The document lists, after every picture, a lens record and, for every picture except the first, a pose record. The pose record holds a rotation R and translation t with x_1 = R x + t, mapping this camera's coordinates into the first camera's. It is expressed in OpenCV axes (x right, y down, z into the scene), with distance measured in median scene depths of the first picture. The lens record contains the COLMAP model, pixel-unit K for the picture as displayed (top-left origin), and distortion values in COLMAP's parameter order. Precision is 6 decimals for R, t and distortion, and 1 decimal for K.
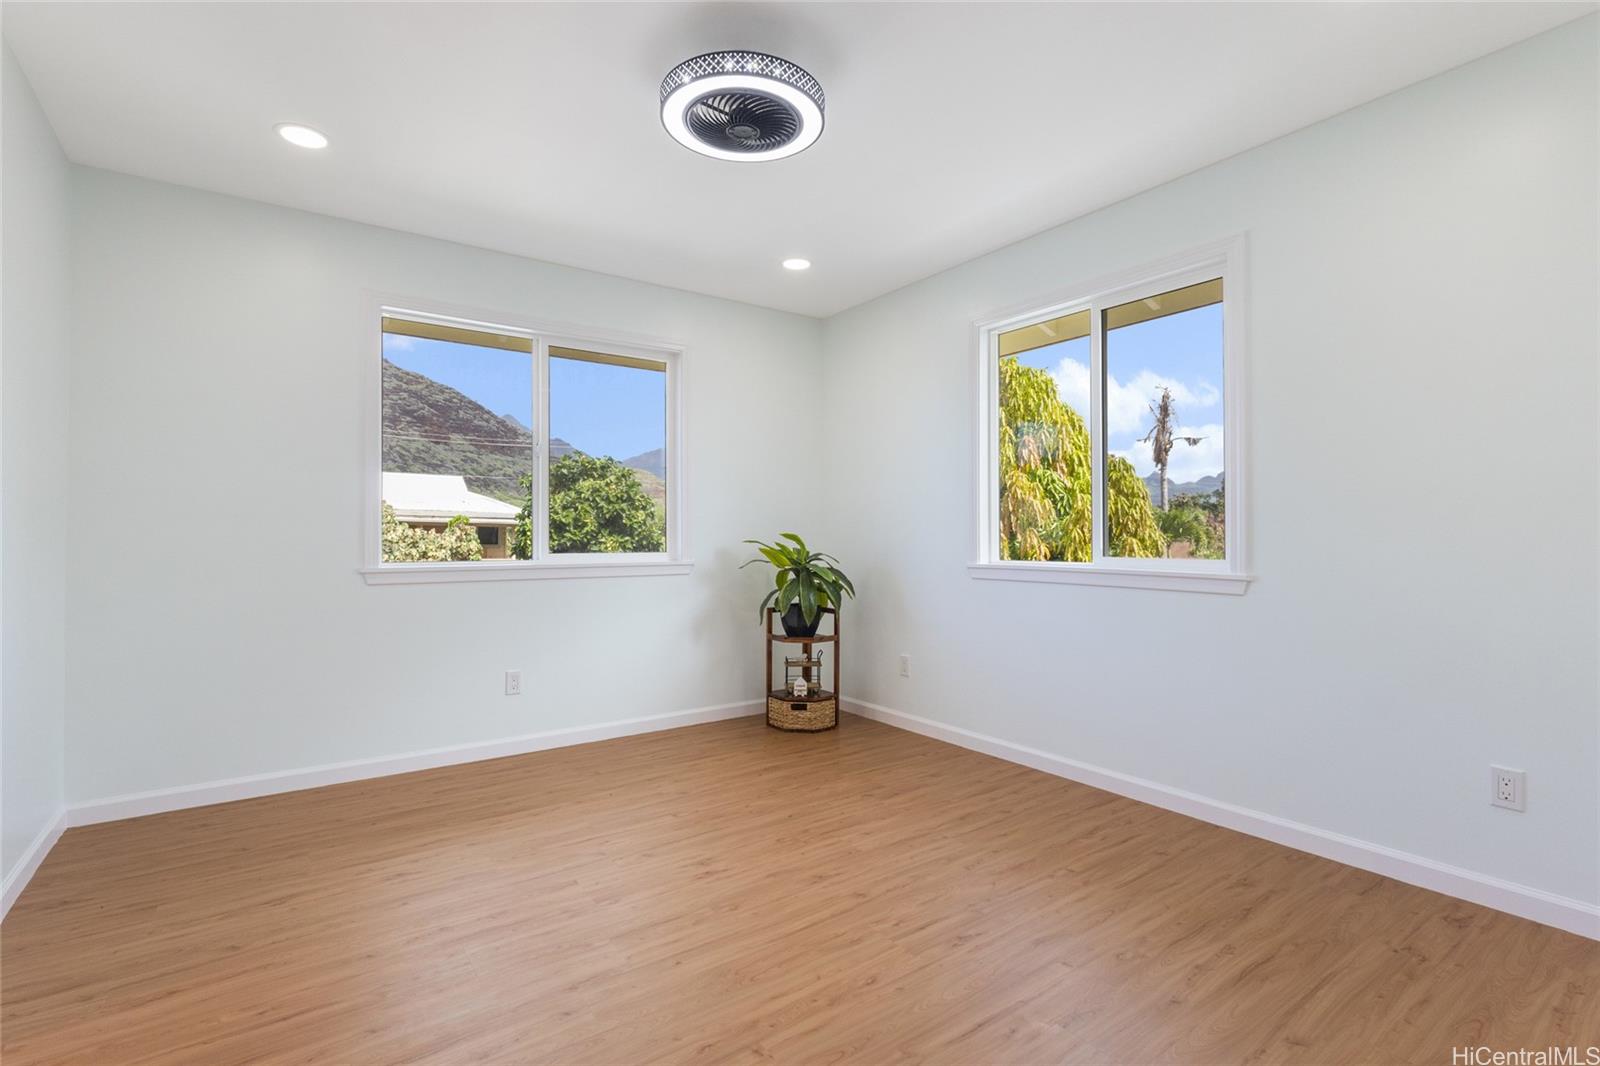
lens RADIAL K [[732.5, 0, 798.0], [0, 732.5, 530.3], [0, 0, 1]] dist [0.001495, -0.000111]
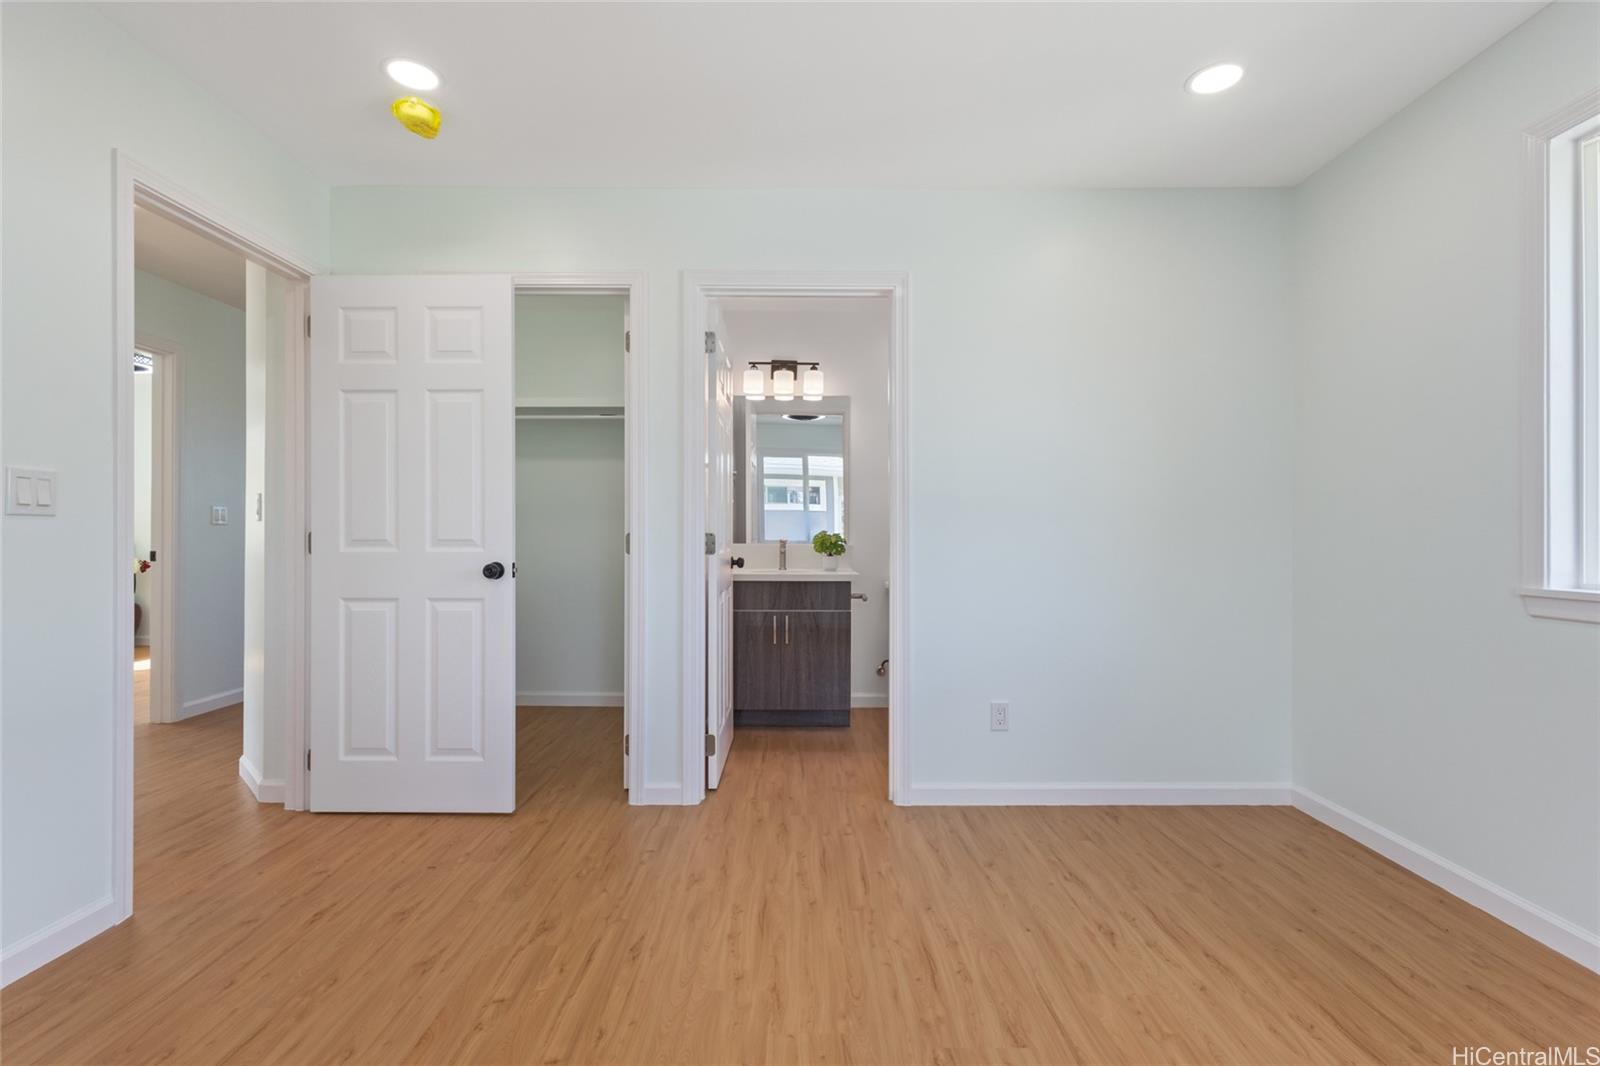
lens RADIAL K [[732.5, 0, 795.1], [0, 732.5, 538.3], [0, 0, 1]] dist [0.001495, -0.000111]
pose [[-0.575809, 0.002548, -0.817580, 0.380535], [0.002877, 0.999995, 0.001090, 0.009887], [0.817579, -0.001725, -0.575814, 1.249140]]
